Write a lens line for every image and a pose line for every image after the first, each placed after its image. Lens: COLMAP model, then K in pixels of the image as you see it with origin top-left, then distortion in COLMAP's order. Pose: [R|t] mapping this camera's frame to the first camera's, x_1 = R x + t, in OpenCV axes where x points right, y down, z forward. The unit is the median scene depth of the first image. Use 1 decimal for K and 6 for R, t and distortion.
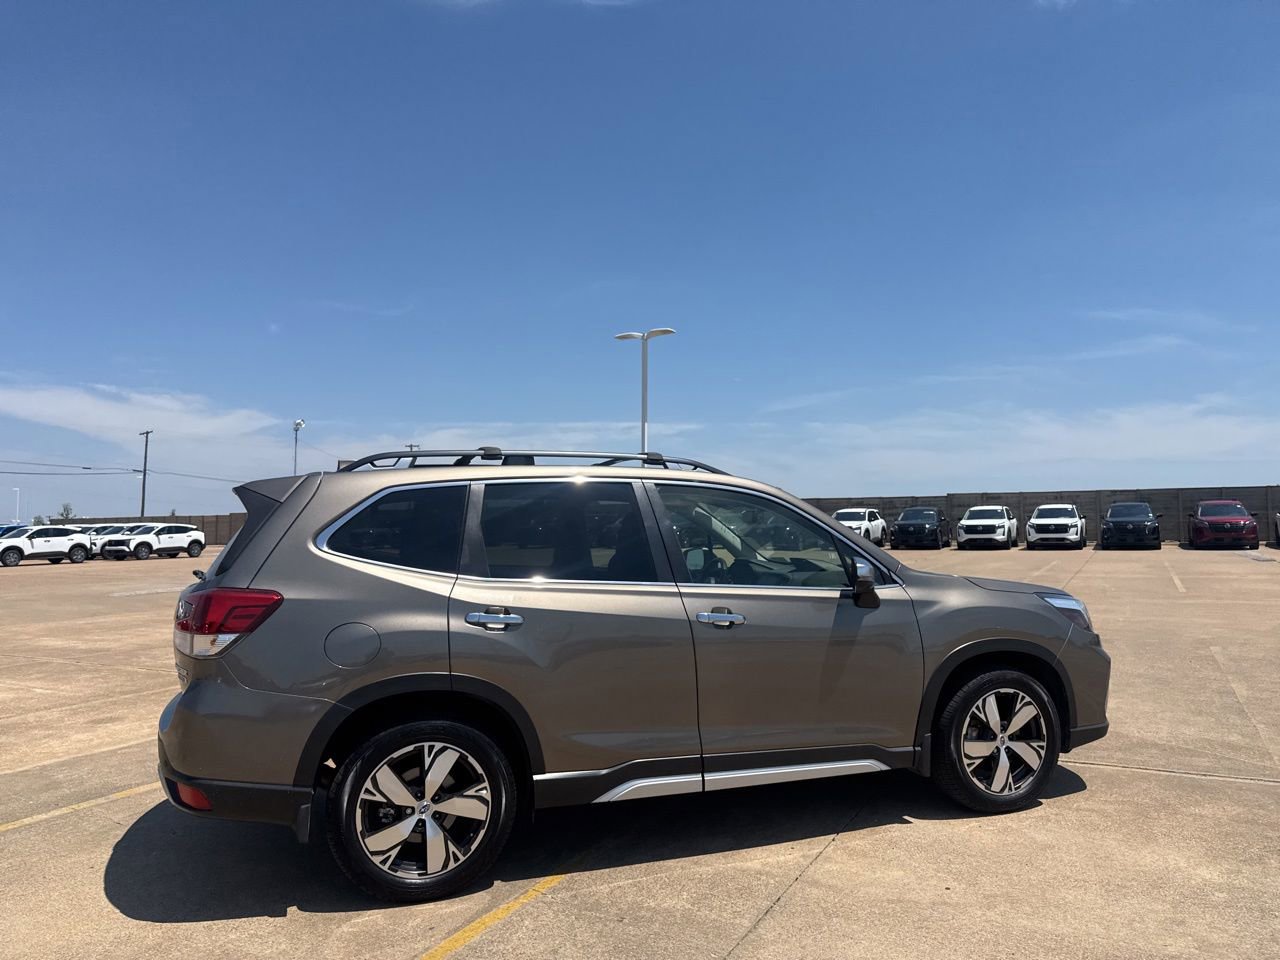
lens RADIAL K [[900.9, 0, 643.2], [0, 900.9, 483.4], [0, 0, 1]] dist [0.039966, -0.048420]
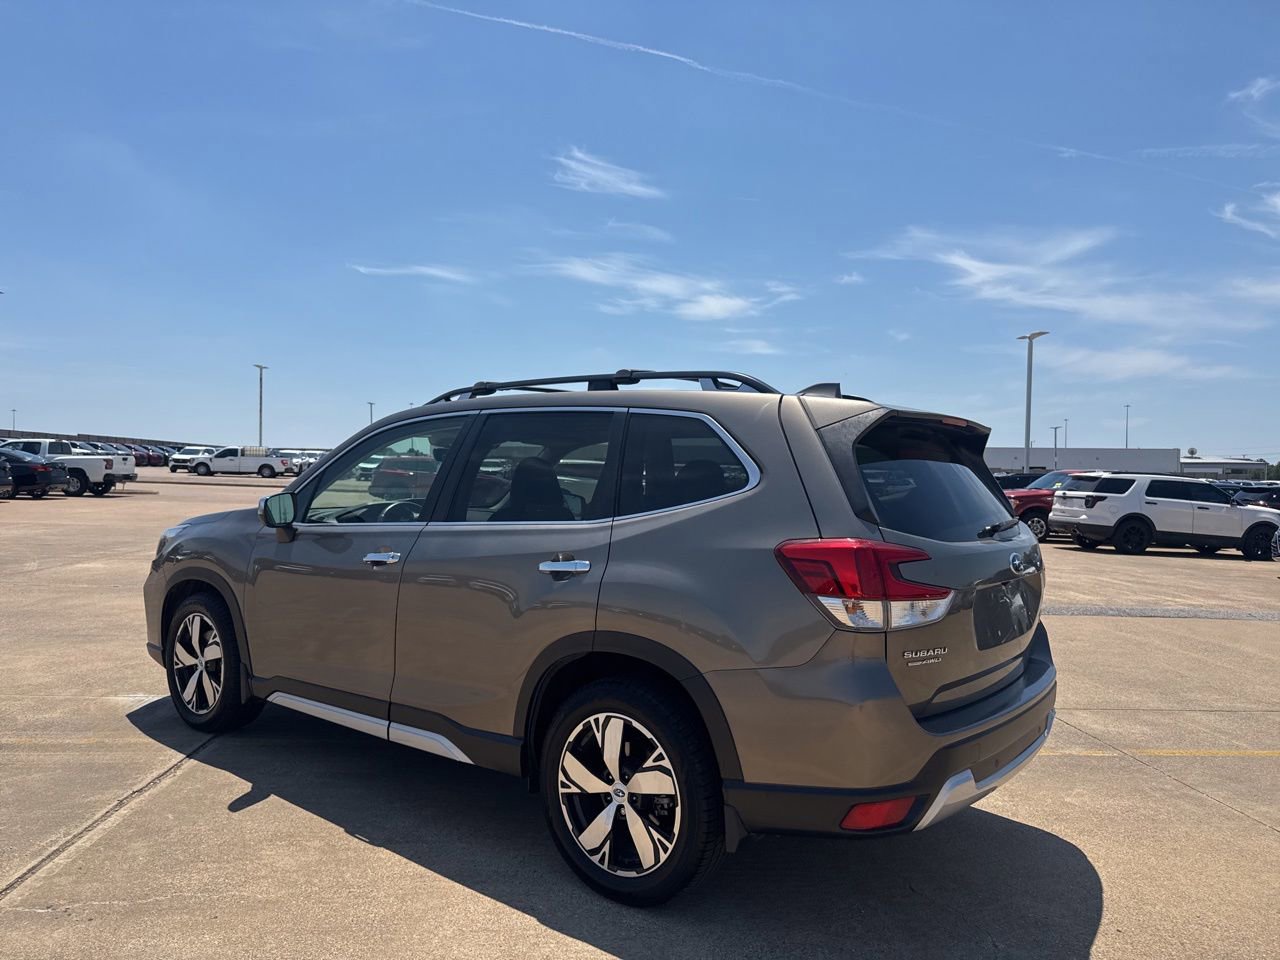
lens RADIAL K [[900.9, 0, 637.5], [0, 900.9, 486.7], [0, 0, 1]] dist [0.039966, -0.048420]
pose [[-0.538822, -0.010475, 0.842355, -1.019649], [-0.057569, 0.998043, -0.024413, 0.106740], [-0.840451, -0.061647, -0.538370, 1.758199]]
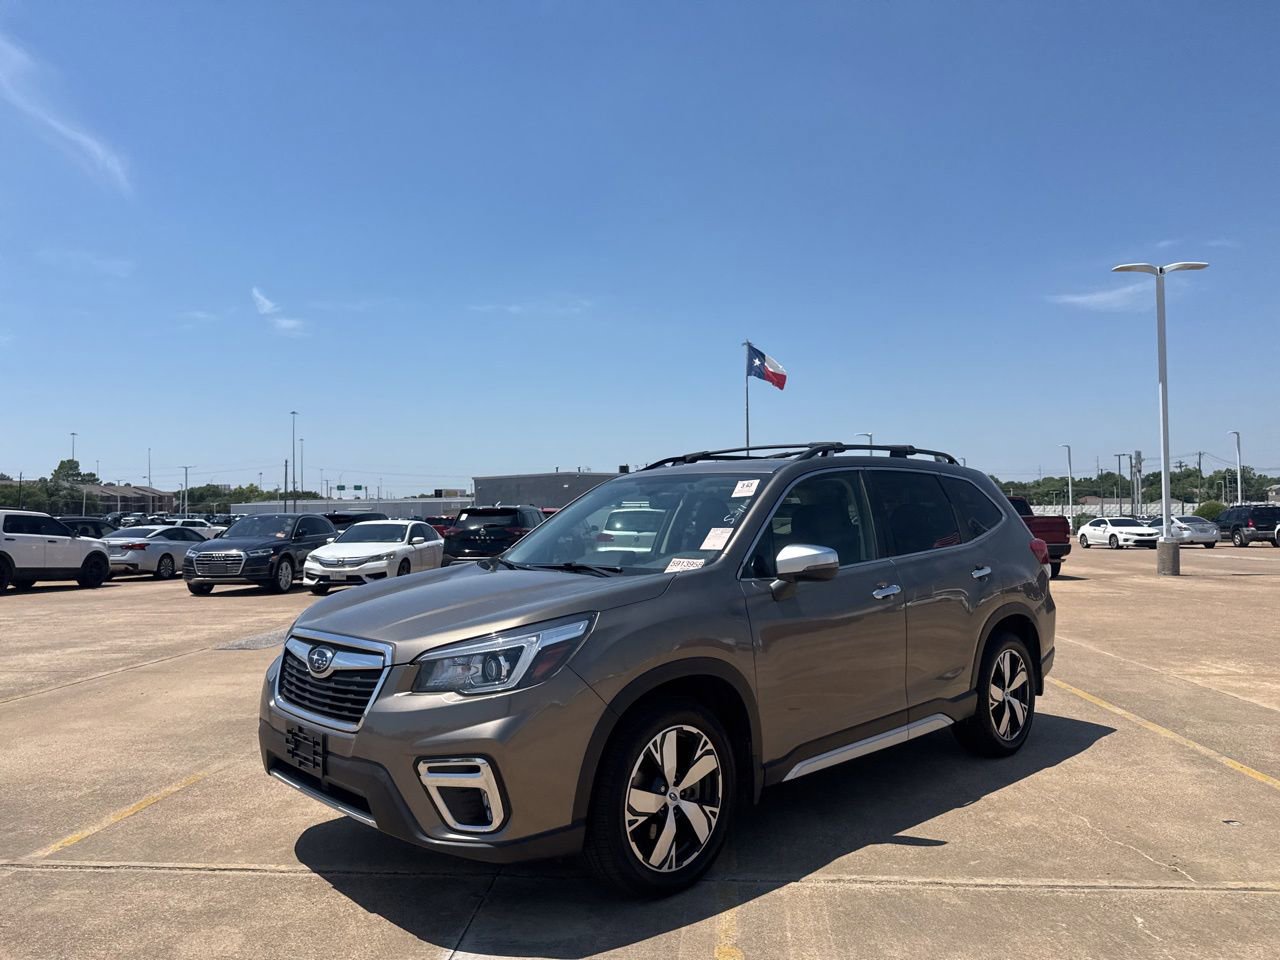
lens RADIAL K [[900.9, 0, 634.5], [0, 900.9, 484.5], [0, 0, 1]] dist [0.039966, -0.048420]
pose [[-0.914426, 0.013357, -0.404533, 0.673993], [0.045427, 0.996527, -0.069783, 0.106007], [0.402196, -0.082188, -0.911857, 2.374948]]
